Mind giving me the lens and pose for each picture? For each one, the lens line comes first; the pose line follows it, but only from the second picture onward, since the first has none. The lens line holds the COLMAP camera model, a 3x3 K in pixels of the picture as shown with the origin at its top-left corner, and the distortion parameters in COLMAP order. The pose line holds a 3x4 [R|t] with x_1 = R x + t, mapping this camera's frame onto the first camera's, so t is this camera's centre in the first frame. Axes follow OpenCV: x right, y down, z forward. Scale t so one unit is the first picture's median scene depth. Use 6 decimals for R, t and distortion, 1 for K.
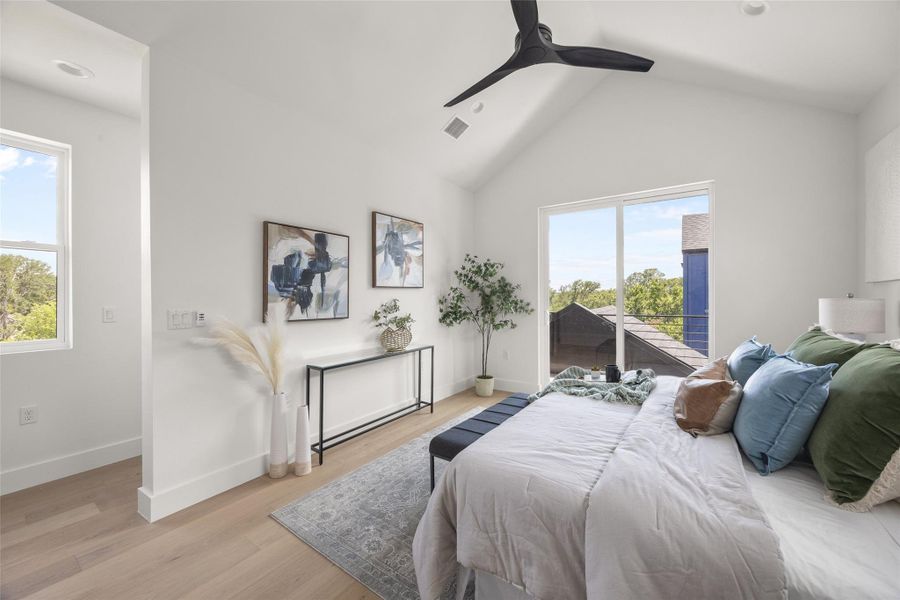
lens RADIAL K [[345.6, 0, 450.9], [0, 345.6, 297.2], [0, 0, 1]] dist [-0.001207, 0.000004]
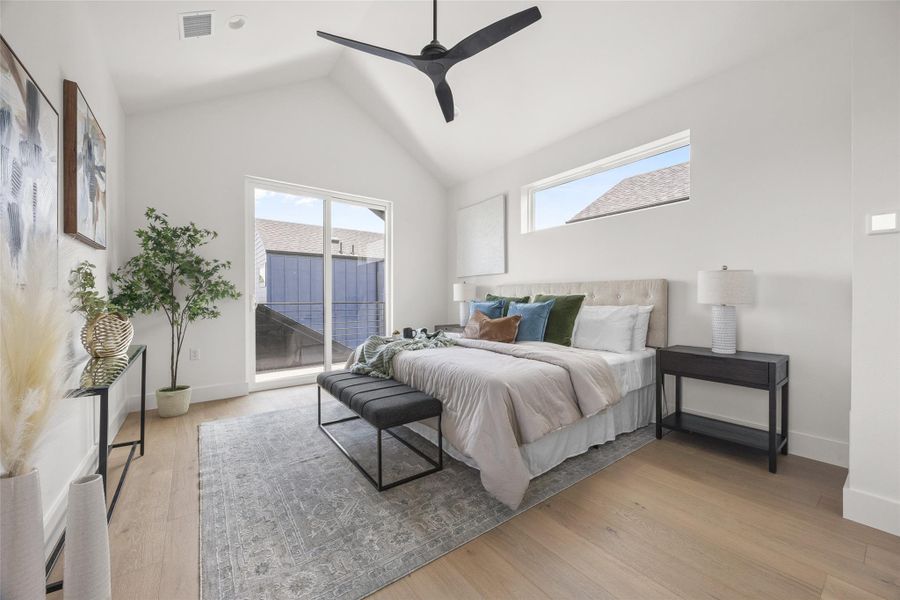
lens RADIAL K [[345.6, 0, 453.0], [0, 345.6, 301.9], [0, 0, 1]] dist [-0.001207, 0.000004]
pose [[0.307311, -0.002817, 0.951605, -0.601533], [-0.000985, 0.999994, 0.003278, 0.077356], [-0.951609, -0.001945, 0.307307, 0.370946]]
